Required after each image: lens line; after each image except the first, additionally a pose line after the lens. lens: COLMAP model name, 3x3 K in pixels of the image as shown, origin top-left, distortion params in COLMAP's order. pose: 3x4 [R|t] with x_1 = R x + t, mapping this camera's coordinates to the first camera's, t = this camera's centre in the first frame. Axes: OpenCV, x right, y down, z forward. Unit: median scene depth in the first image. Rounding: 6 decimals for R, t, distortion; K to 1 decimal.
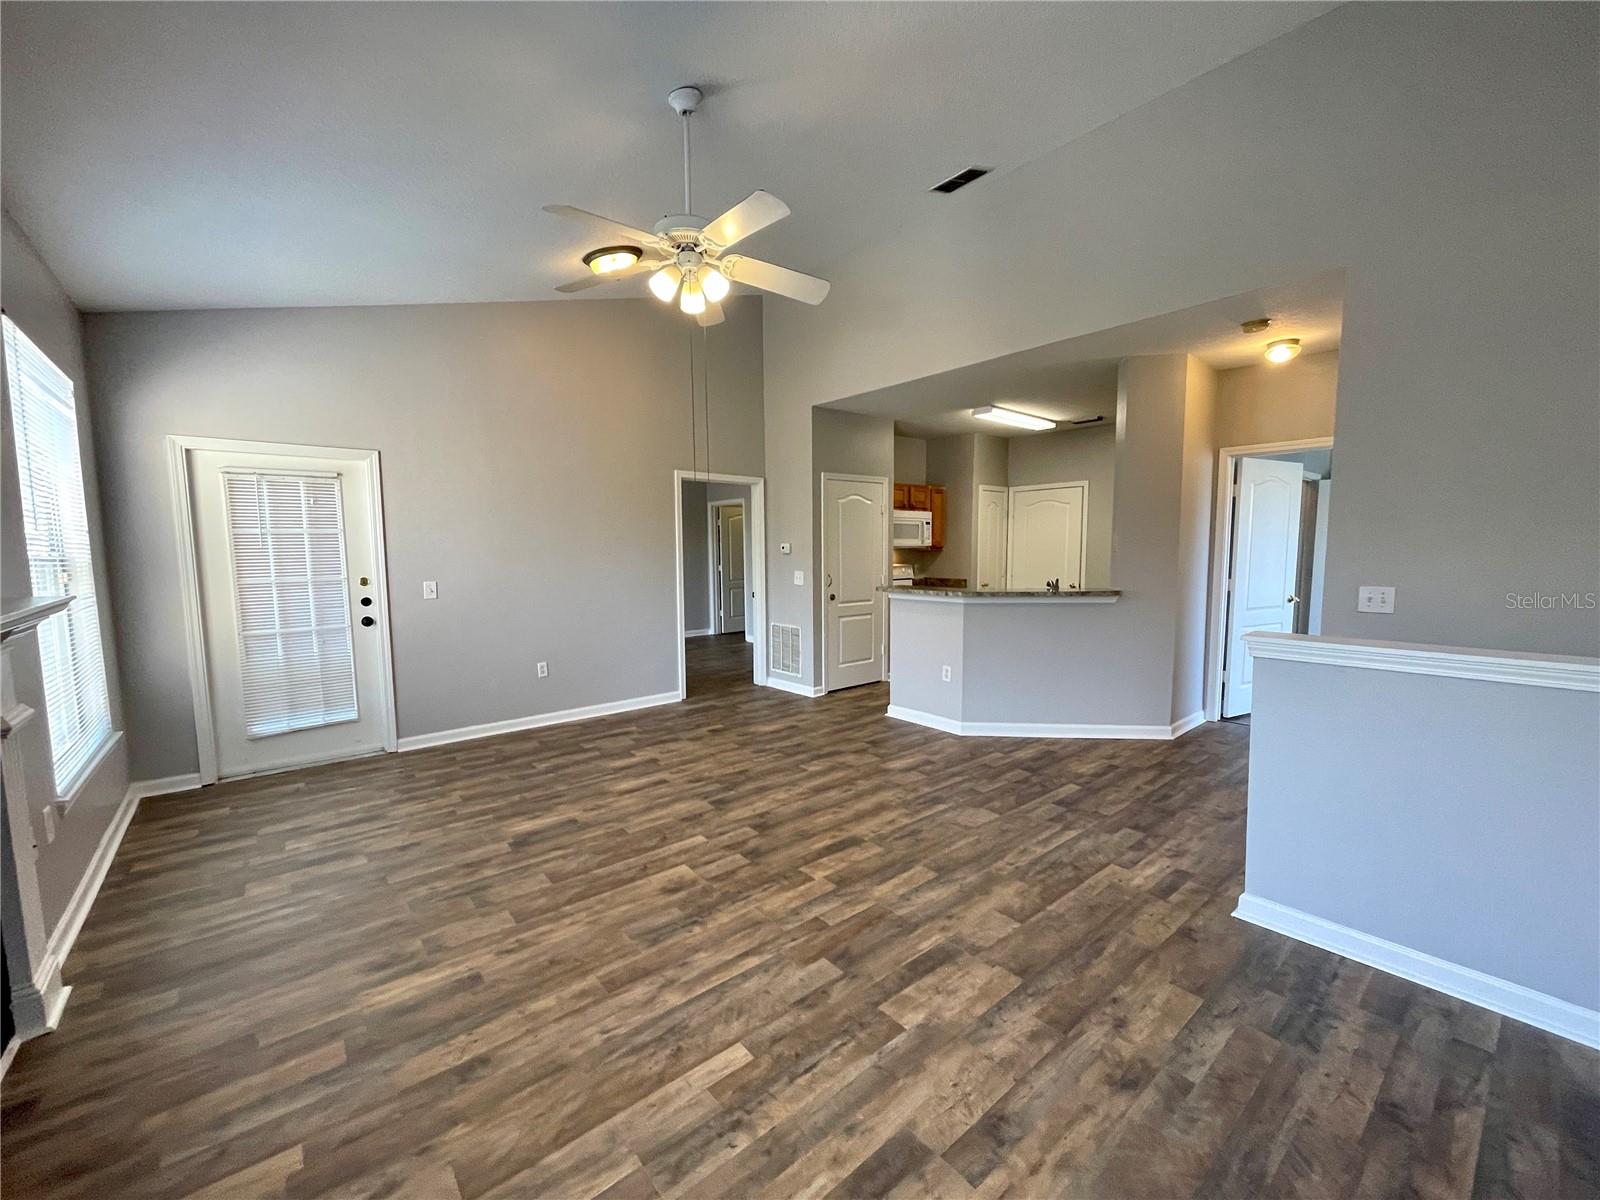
lens RADIAL K [[645.3, 0, 806.5], [0, 645.3, 589.9], [0, 0, 1]] dist [0.000350, 0.000001]
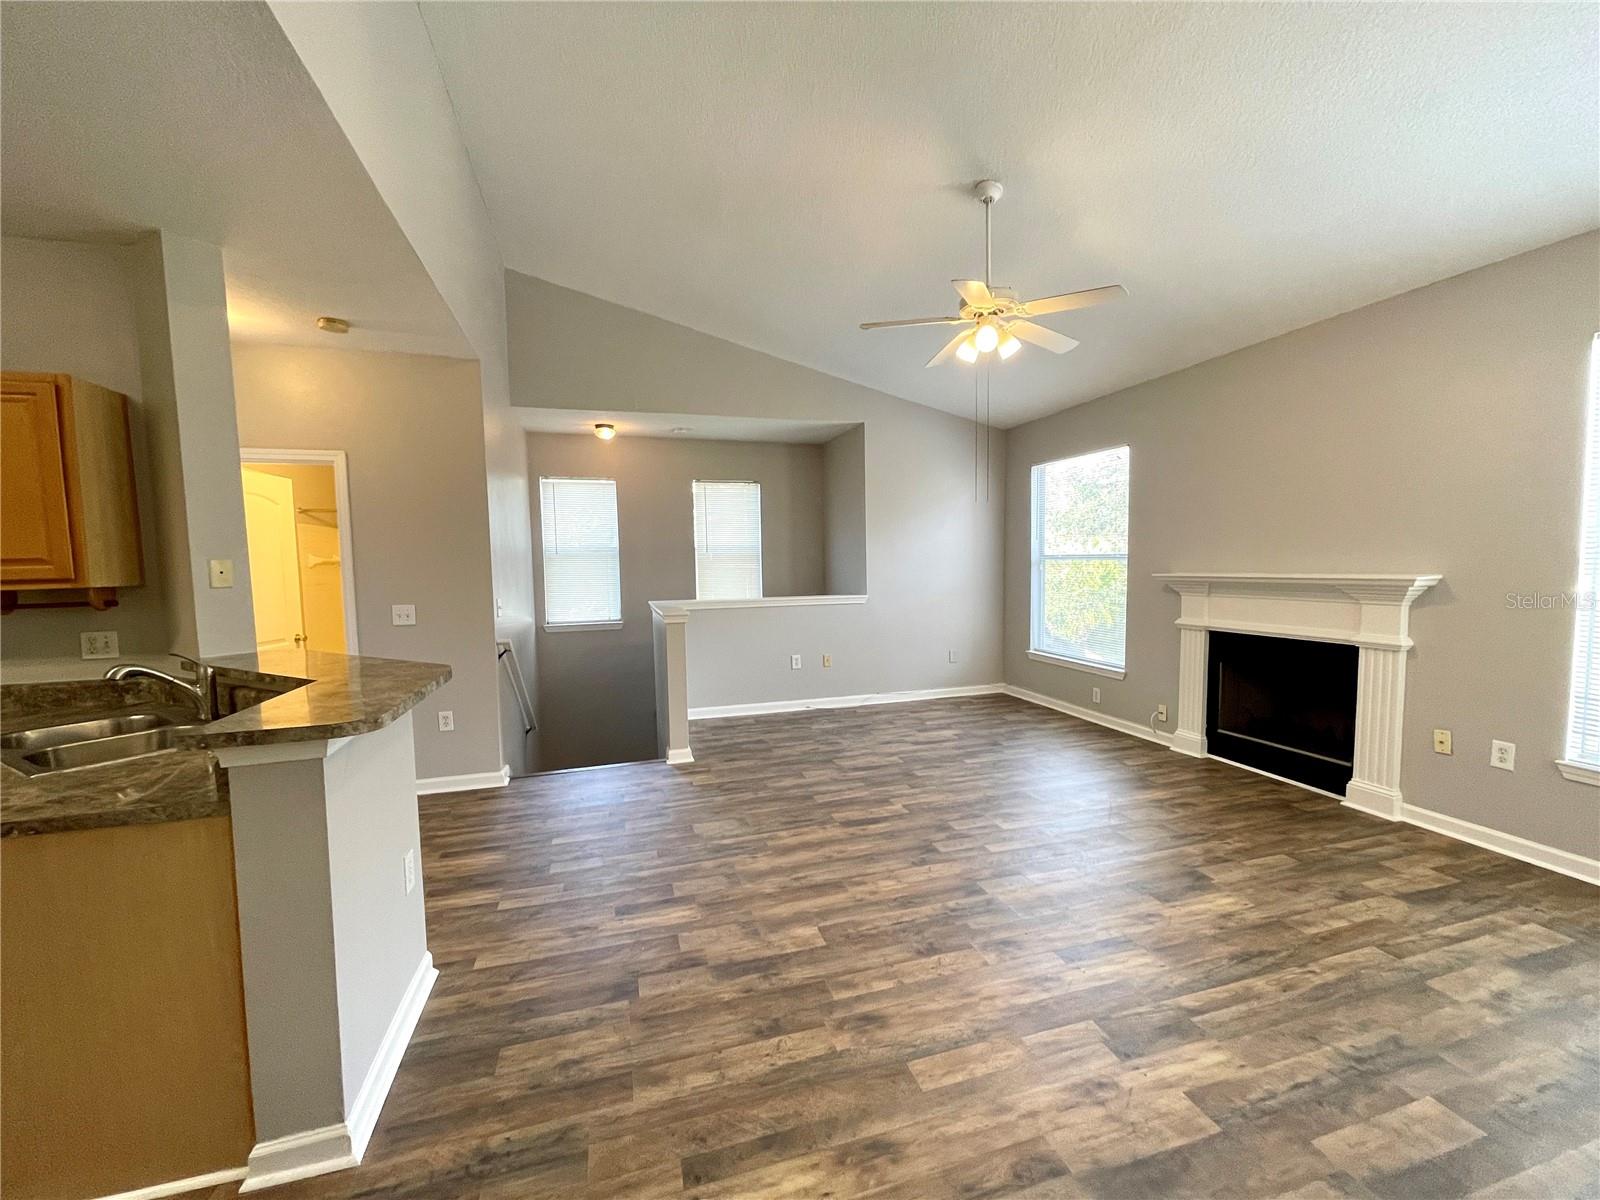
lens RADIAL K [[645.3, 0, 811.5], [0, 645.3, 605.8], [0, 0, 1]] dist [0.000350, 0.000001]
pose [[-0.921670, -0.001014, 0.387973, -0.275883], [0.055000, 0.989556, 0.133244, -0.123571], [-0.384056, 0.144146, -0.911988, 1.843101]]
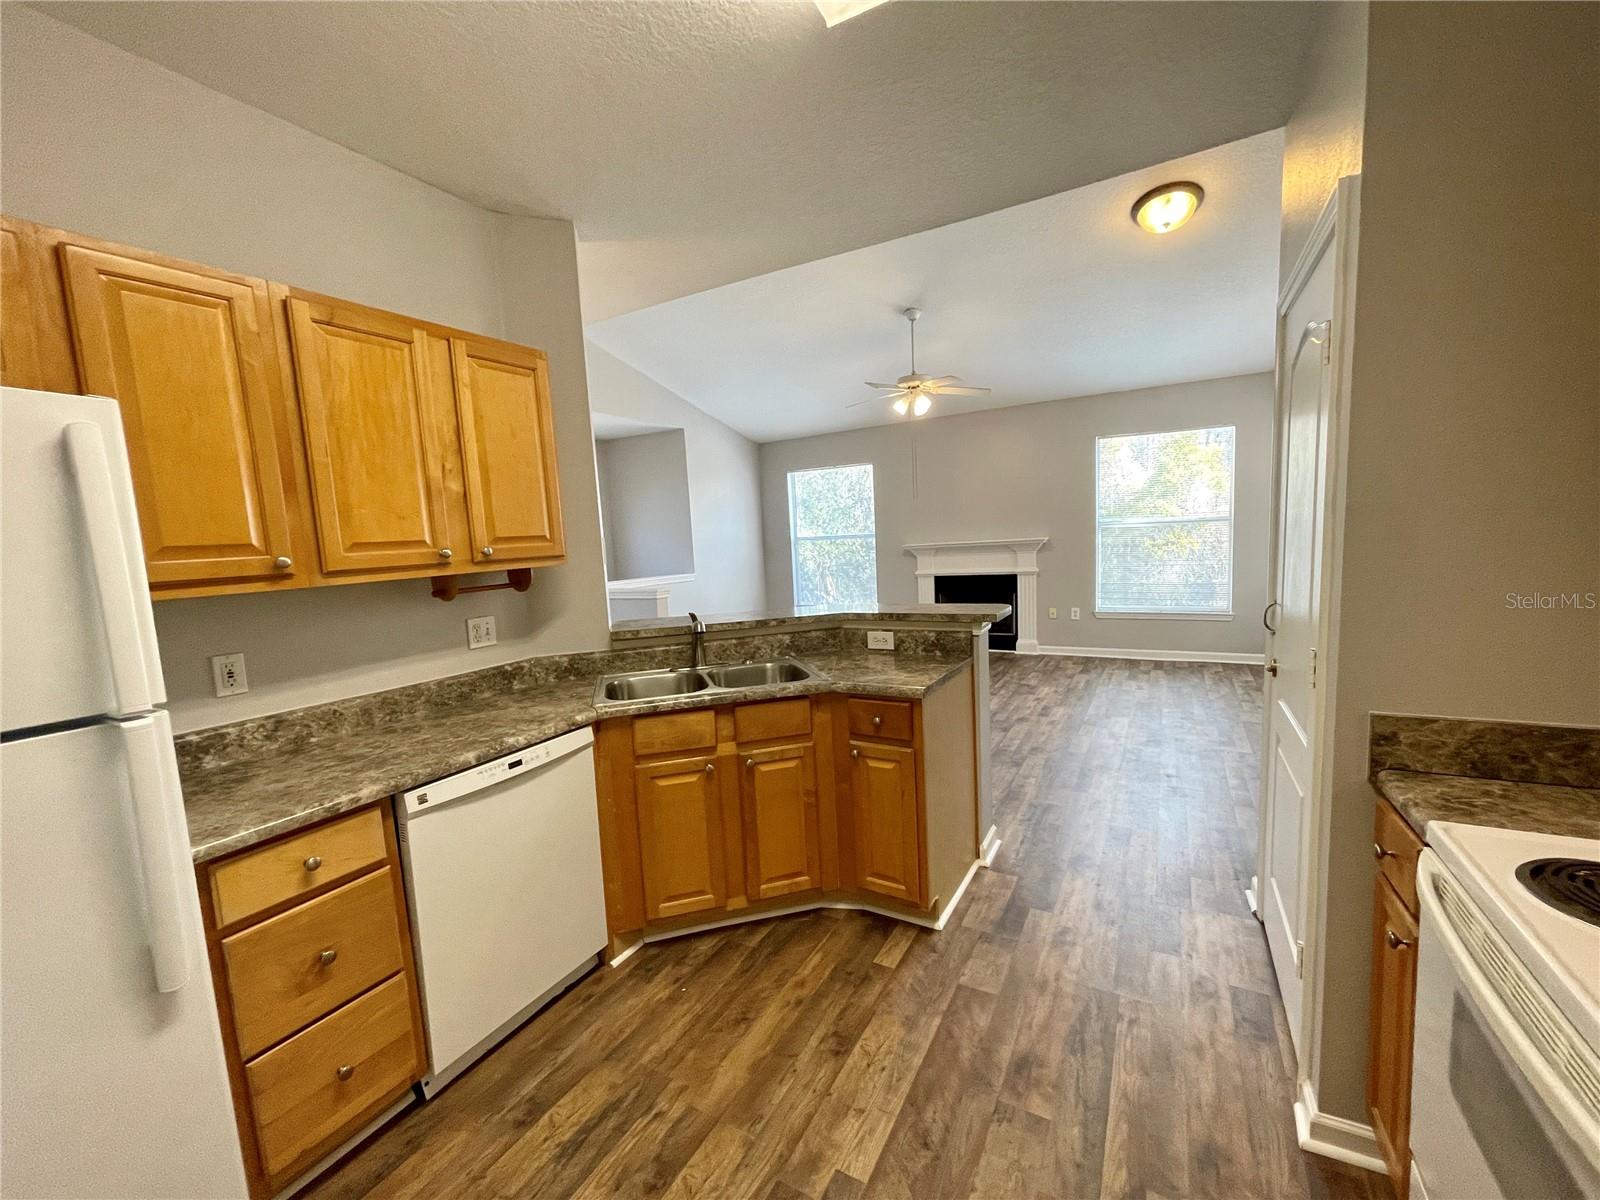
lens RADIAL K [[645.3, 0, 805.3], [0, 645.3, 604.9], [0, 0, 1]] dist [0.000350, 0.000001]
pose [[-0.927906, 0.096338, -0.360151, 0.827688], [0.035123, 0.984329, 0.172809, -0.164948], [0.371155, 0.147701, -0.916749, 2.298376]]
